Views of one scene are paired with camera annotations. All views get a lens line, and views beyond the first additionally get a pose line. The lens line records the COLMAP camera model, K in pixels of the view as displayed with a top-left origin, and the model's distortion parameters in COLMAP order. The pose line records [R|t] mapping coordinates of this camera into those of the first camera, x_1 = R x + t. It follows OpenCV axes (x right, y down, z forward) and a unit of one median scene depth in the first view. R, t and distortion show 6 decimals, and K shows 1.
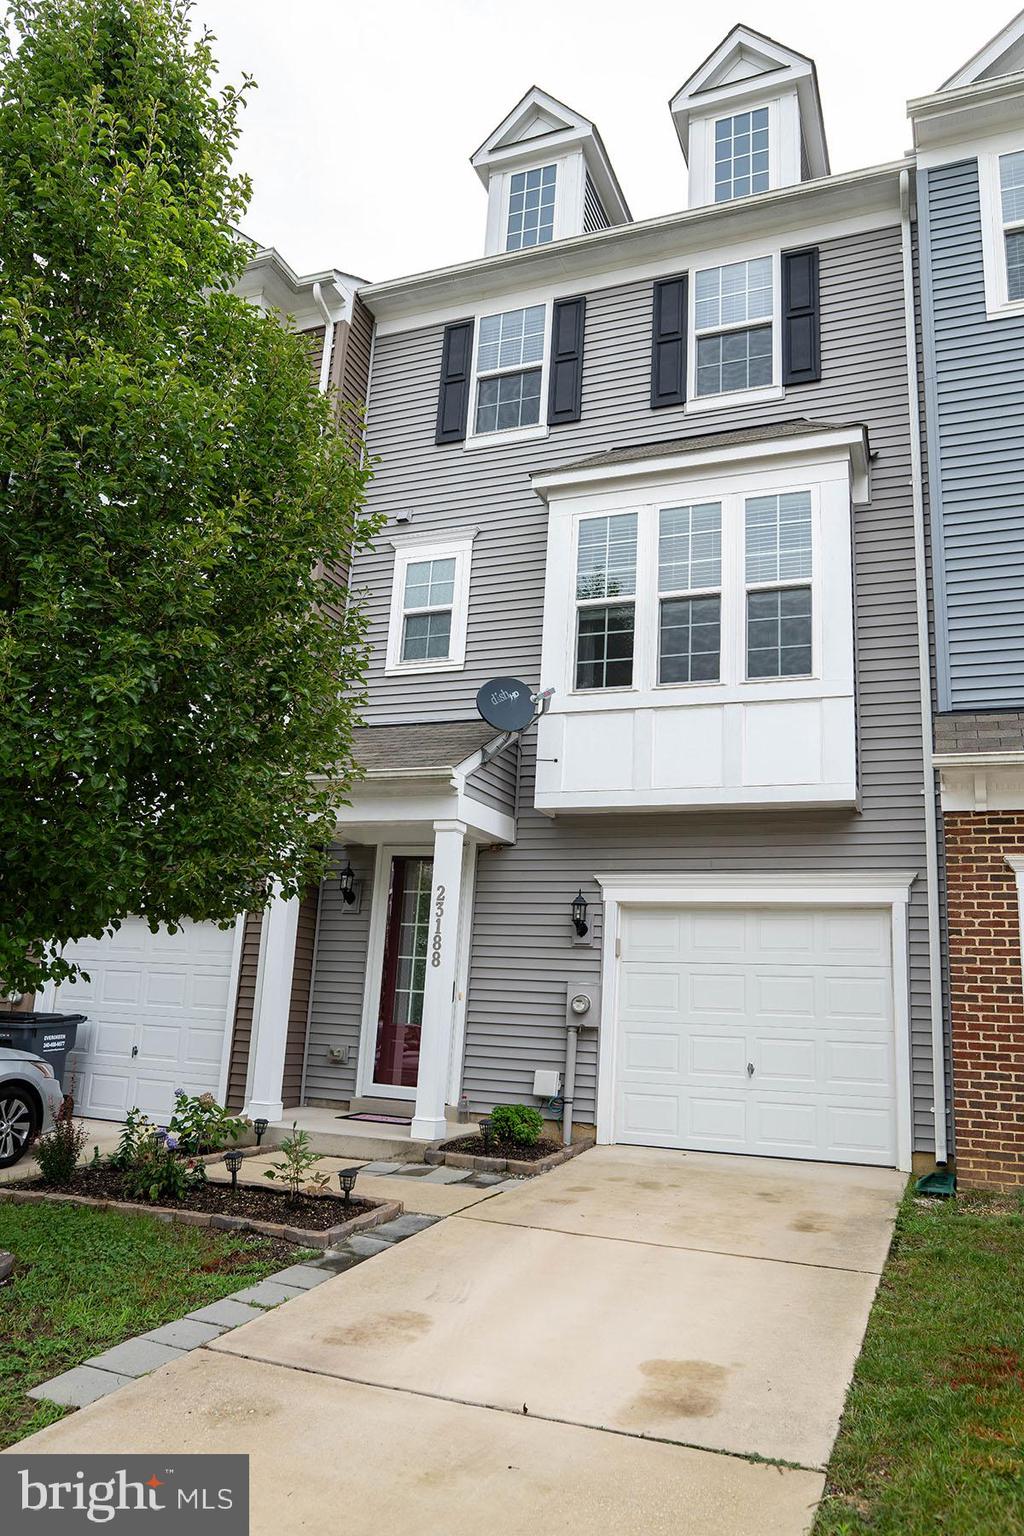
lens RADIAL K [[1034.9, 0, 510.3], [0, 1034.9, 736.1], [0, 0, 1]] dist [-0.042885, 0.029288]
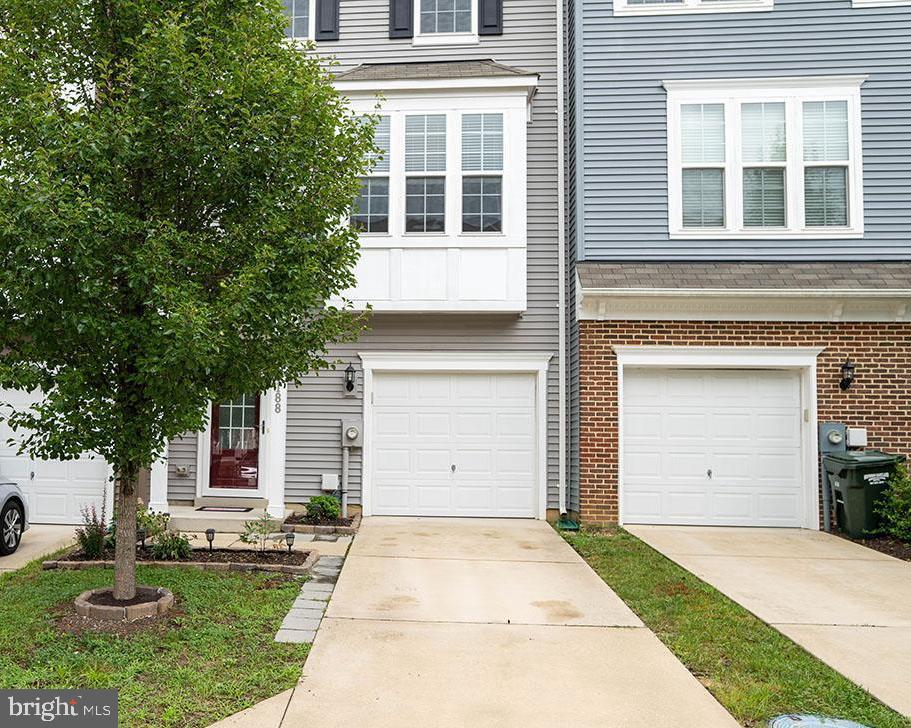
lens RADIAL K [[688.0, 0, 455.5], [0, 688.0, 364.0], [0, 0, 1]] dist [-0.023398, 0.000330]
pose [[0.958339, -0.002101, 0.285626, -0.090666], [-0.042684, 0.987691, 0.150482, -0.015093], [-0.282426, -0.156404, 0.946453, -0.043397]]
